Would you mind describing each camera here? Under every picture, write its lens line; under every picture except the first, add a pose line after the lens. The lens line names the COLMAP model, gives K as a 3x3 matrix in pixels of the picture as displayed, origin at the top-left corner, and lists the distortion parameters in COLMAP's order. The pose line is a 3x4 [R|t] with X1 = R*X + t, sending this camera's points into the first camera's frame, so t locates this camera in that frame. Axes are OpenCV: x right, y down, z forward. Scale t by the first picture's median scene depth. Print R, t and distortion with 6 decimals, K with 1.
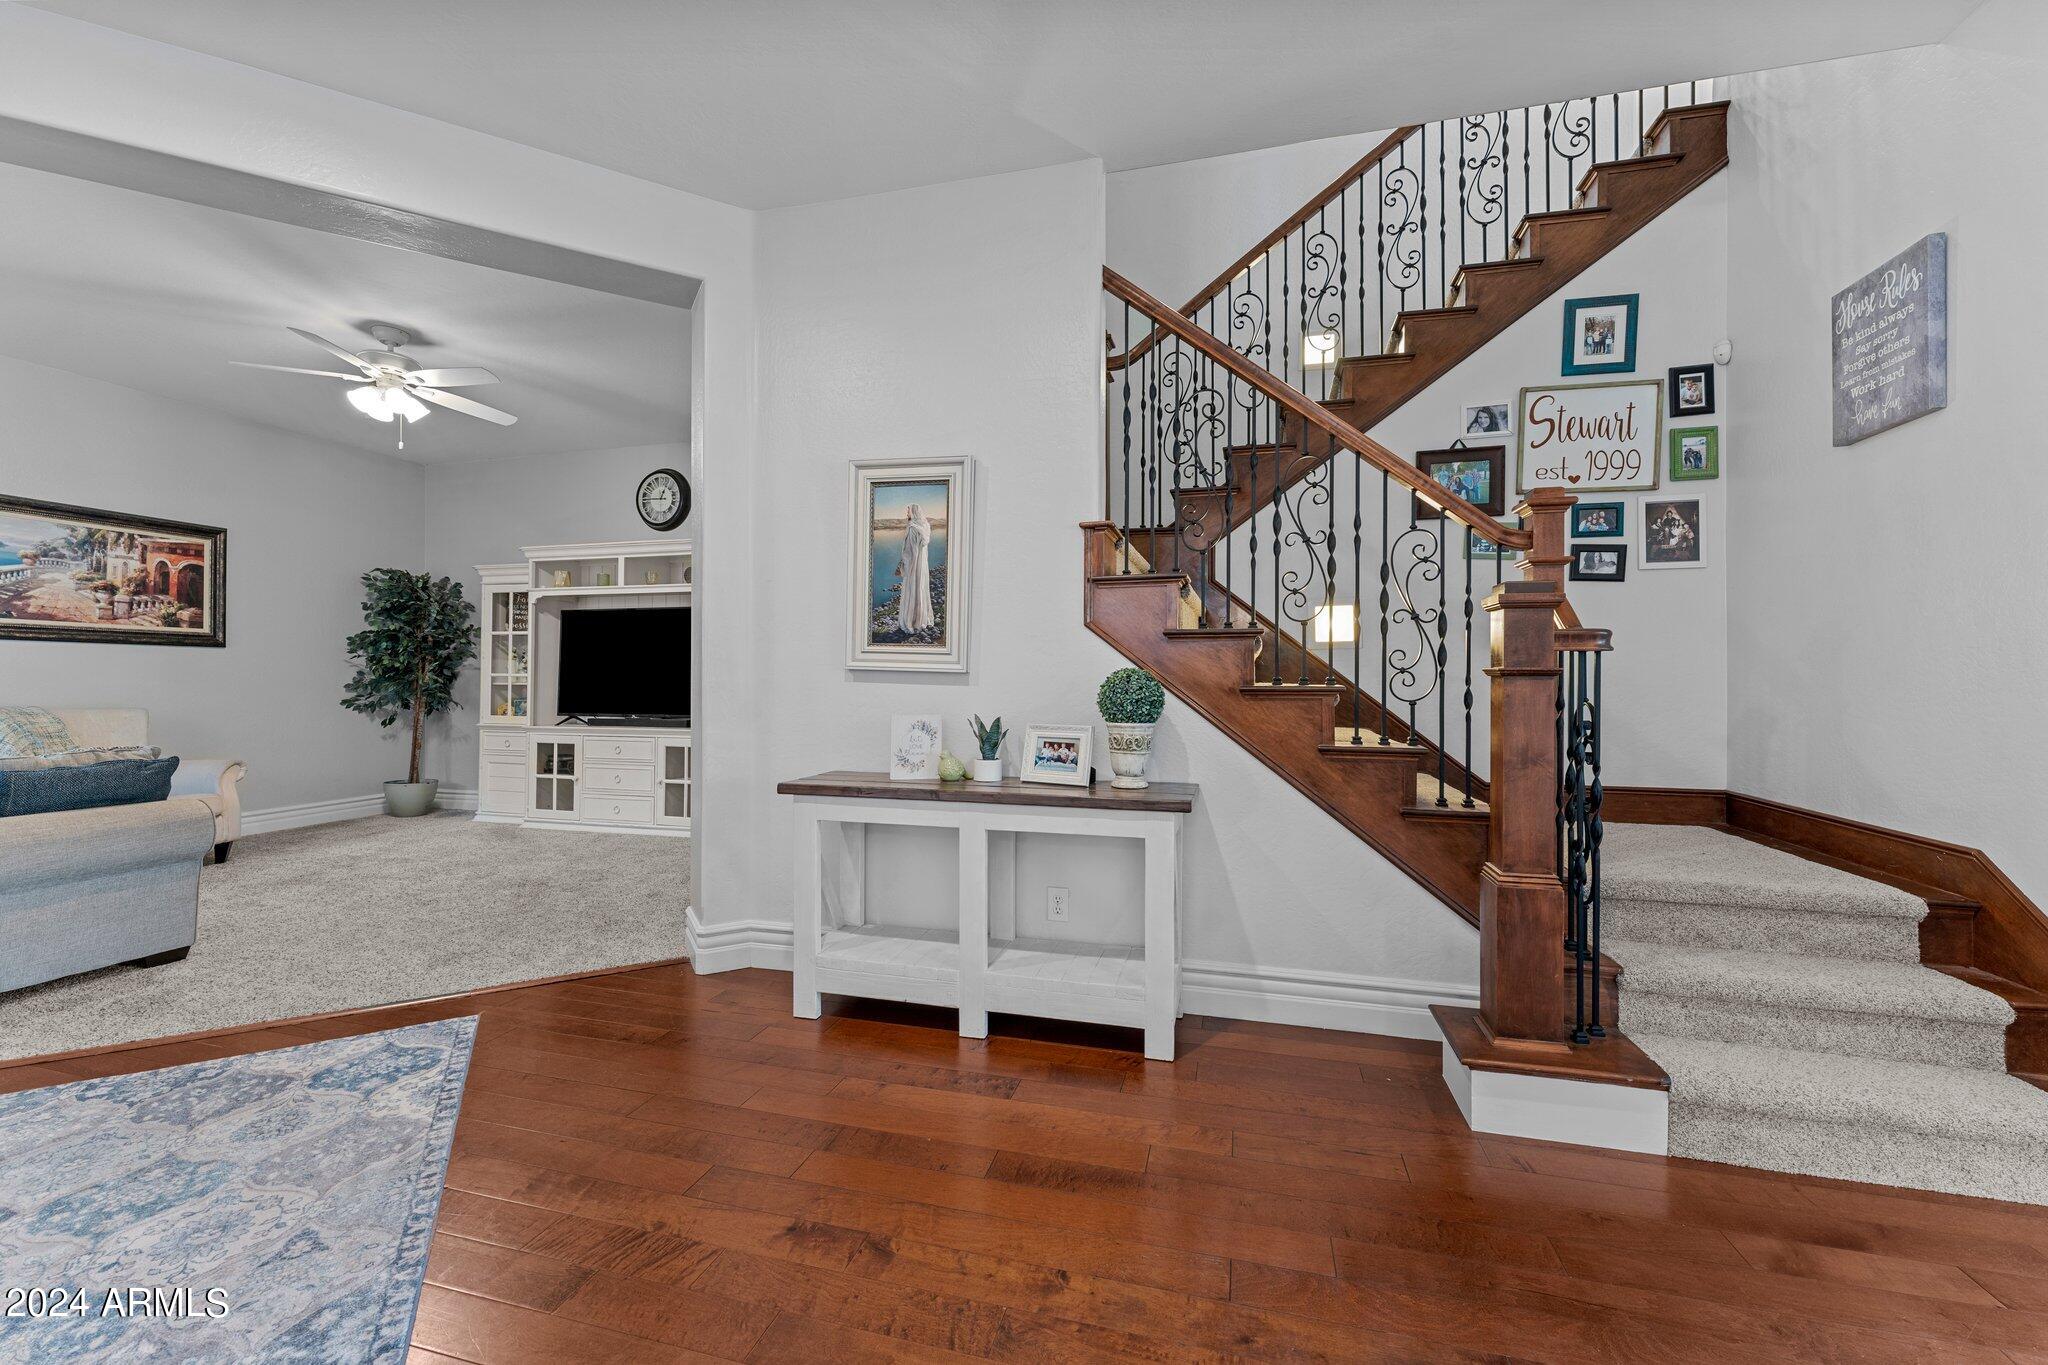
lens RADIAL K [[822.6, 0, 1025.4], [0, 822.6, 675.8], [0, 0, 1]] dist [0.003402, 0.000198]
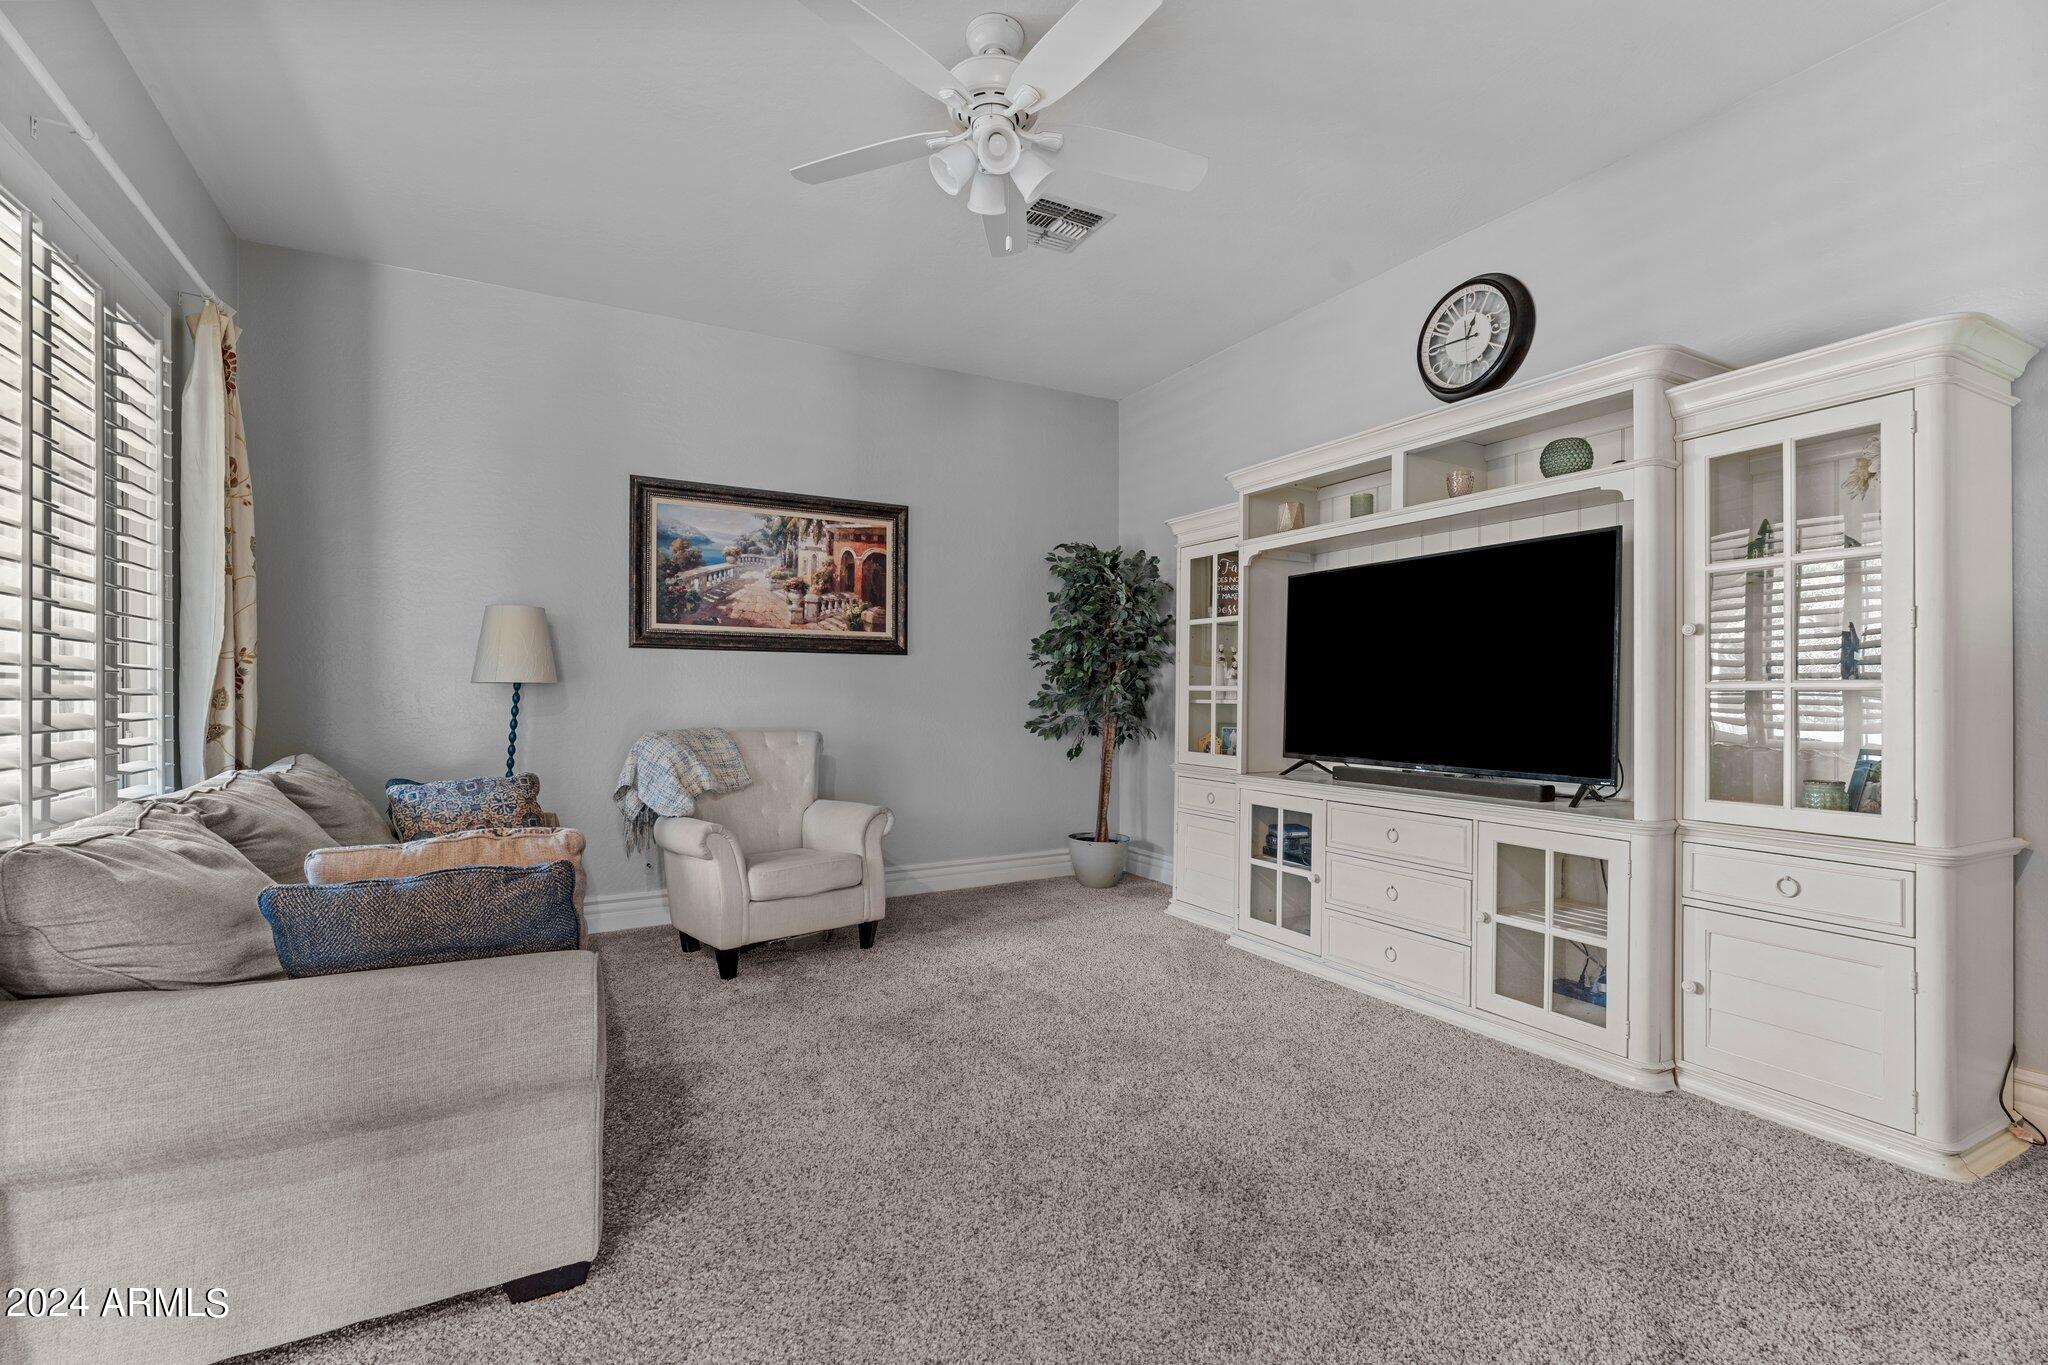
lens RADIAL K [[896.3, 0, 1023.1], [0, 896.3, 691.9], [0, 0, 1]] dist [0.011143, -0.000284]
pose [[0.695953, -0.001334, -0.718086, -0.262769], [0.004628, 0.999986, 0.002628, -0.000466], [0.718072, -0.005153, 0.695949, 0.465882]]
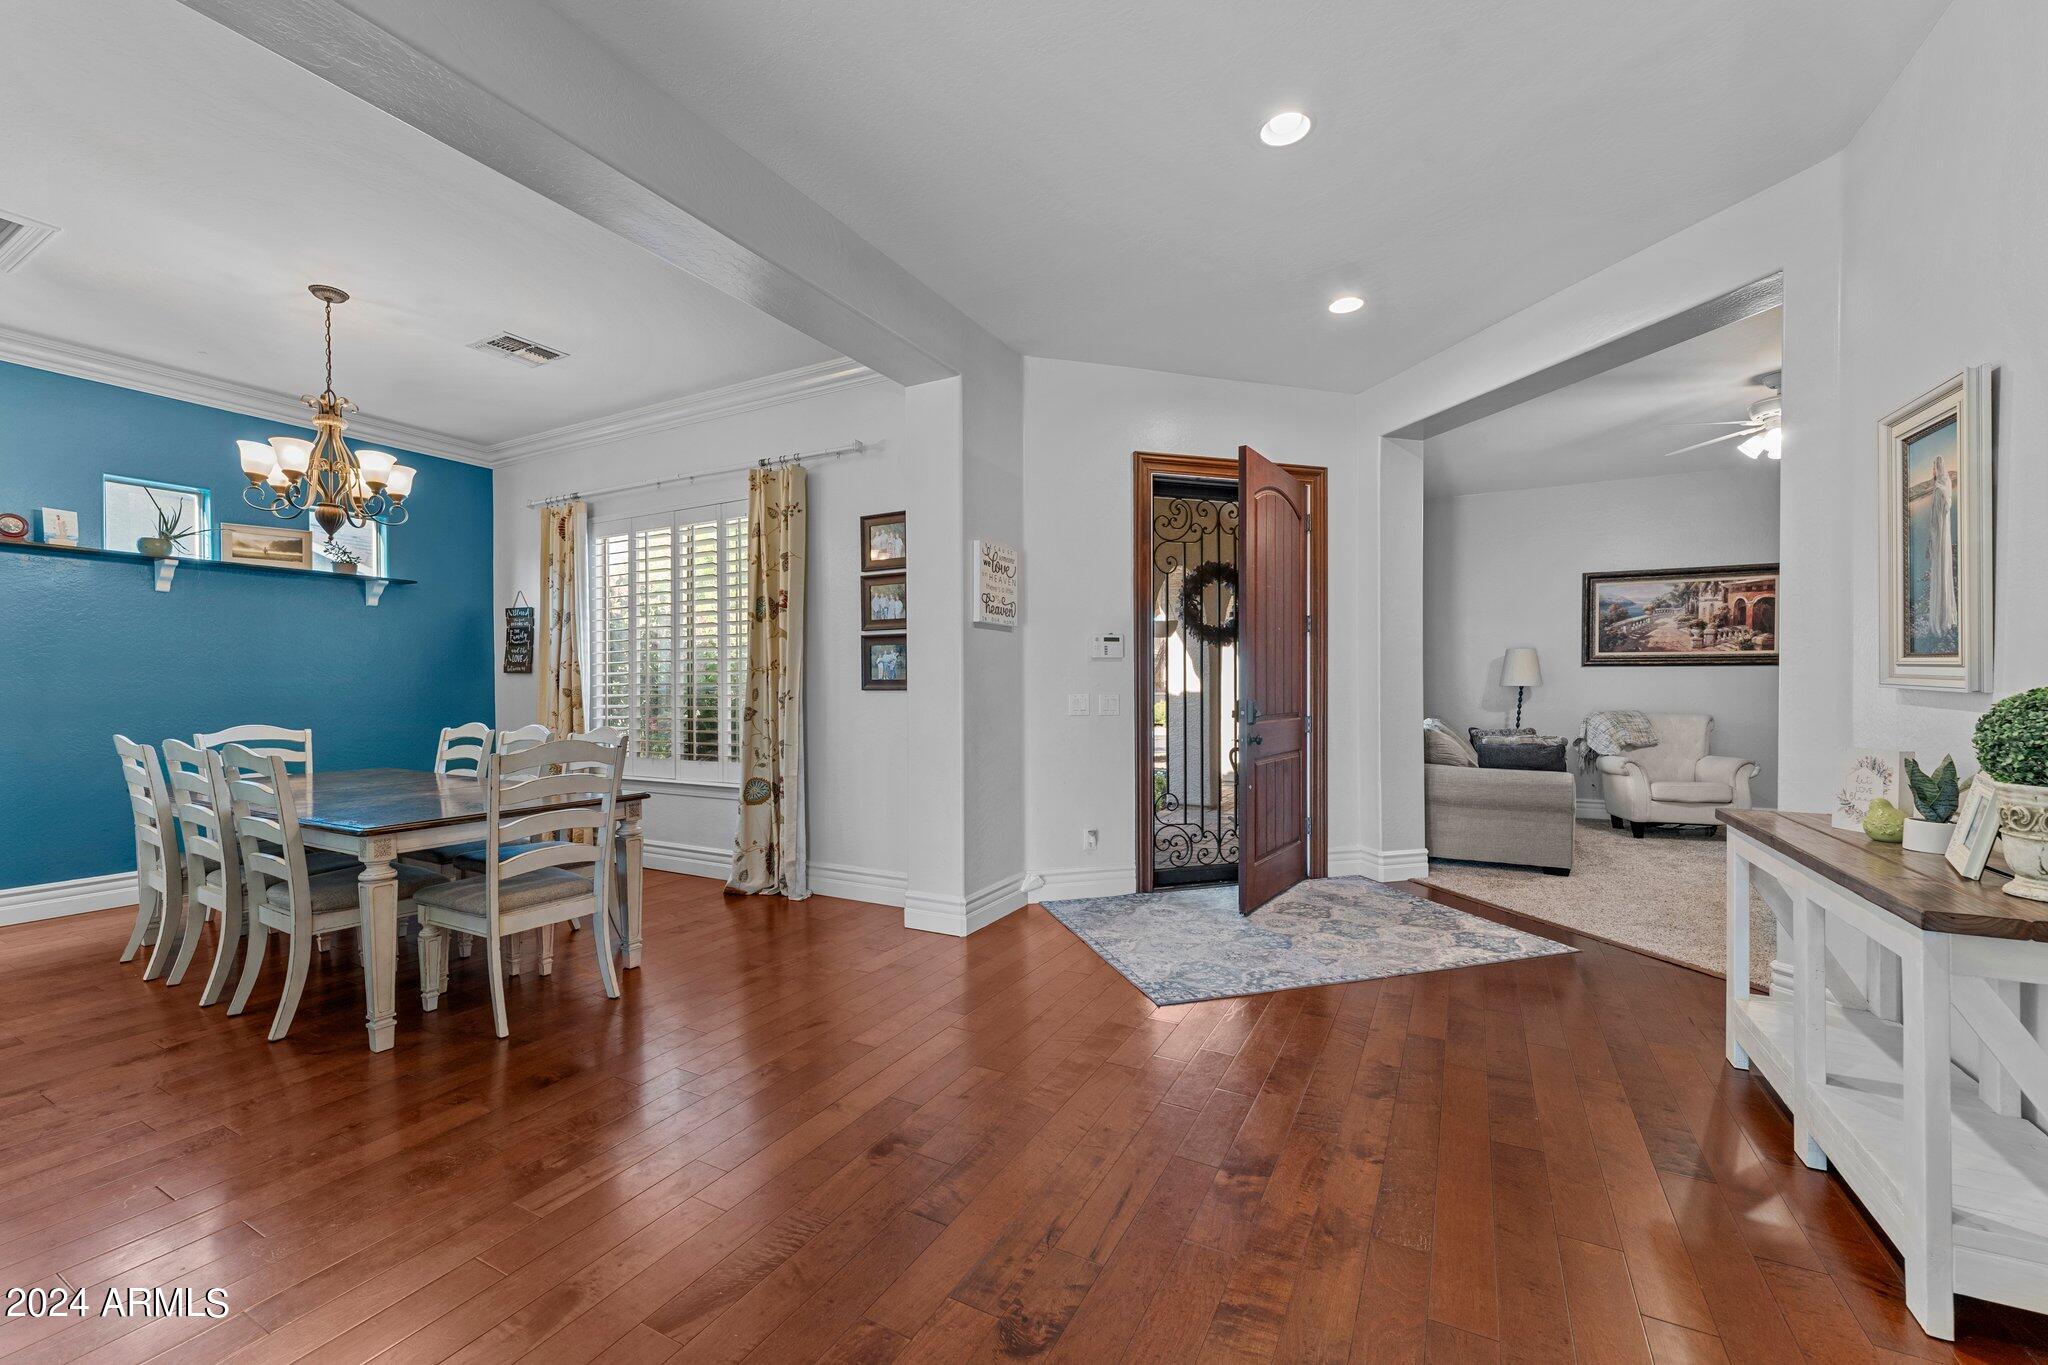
lens RADIAL K [[822.6, 0, 1019.7], [0, 822.6, 692.7], [0, 0, 1]] dist [0.003402, 0.000198]
pose [[-0.237574, 0.004371, -0.971360, 0.404338], [0.007129, 0.999971, 0.002756, -0.006170], [0.971343, -0.006270, -0.237598, 0.213335]]
